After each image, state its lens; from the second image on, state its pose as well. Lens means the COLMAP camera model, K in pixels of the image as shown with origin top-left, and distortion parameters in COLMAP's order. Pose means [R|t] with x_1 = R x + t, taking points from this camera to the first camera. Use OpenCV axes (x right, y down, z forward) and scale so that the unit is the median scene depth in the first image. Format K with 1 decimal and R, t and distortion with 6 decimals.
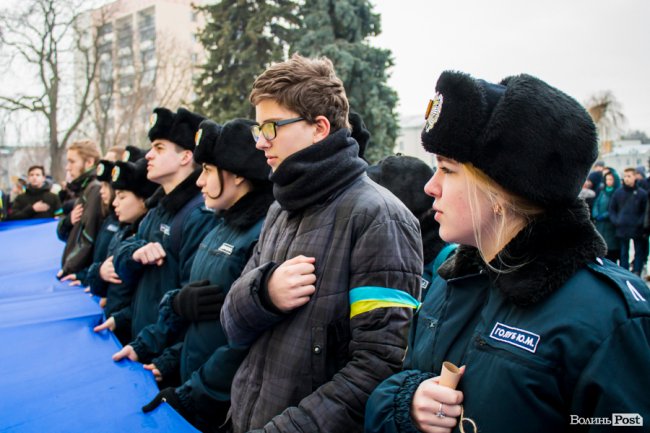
lens RADIAL K [[661.3, 0, 325.0], [0, 661.3, 216.5], [0, 0, 1]] dist [-0.107580, 0.116651]
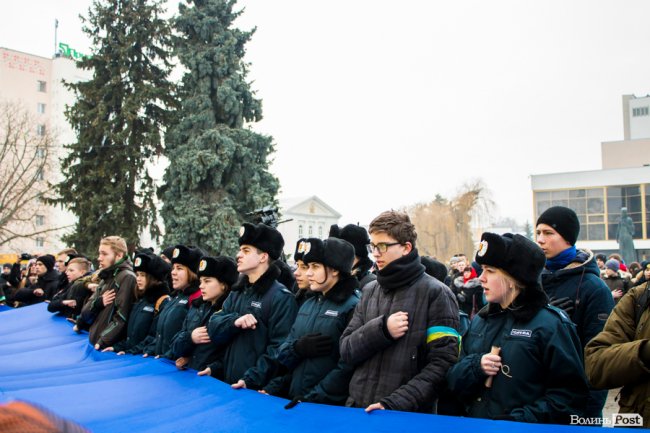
lens RADIAL K [[725.0, 0, 327.0], [0, 725.0, 217.9], [0, 0, 1]] dist [-0.149664, 0.223088]
pose [[0.980024, 0.015857, 0.198248, -0.032172], [0.009024, 0.992244, -0.123974, 0.002181], [-0.198676, 0.123287, 0.972280, -0.052009]]
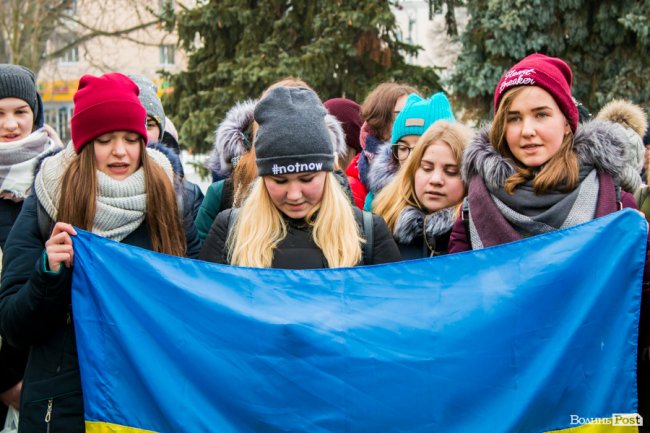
lens RADIAL K [[1481.6, 0, 325.0], [0, 1481.6, 216.5], [0, 0, 1]] dist [-0.030211, 0.925739]
pose [[0.997052, 0.005969, -0.076502, -0.070701], [-0.004571, 0.999820, 0.018440, -0.019330], [0.076599, -0.018036, 0.996899, 0.334029]]
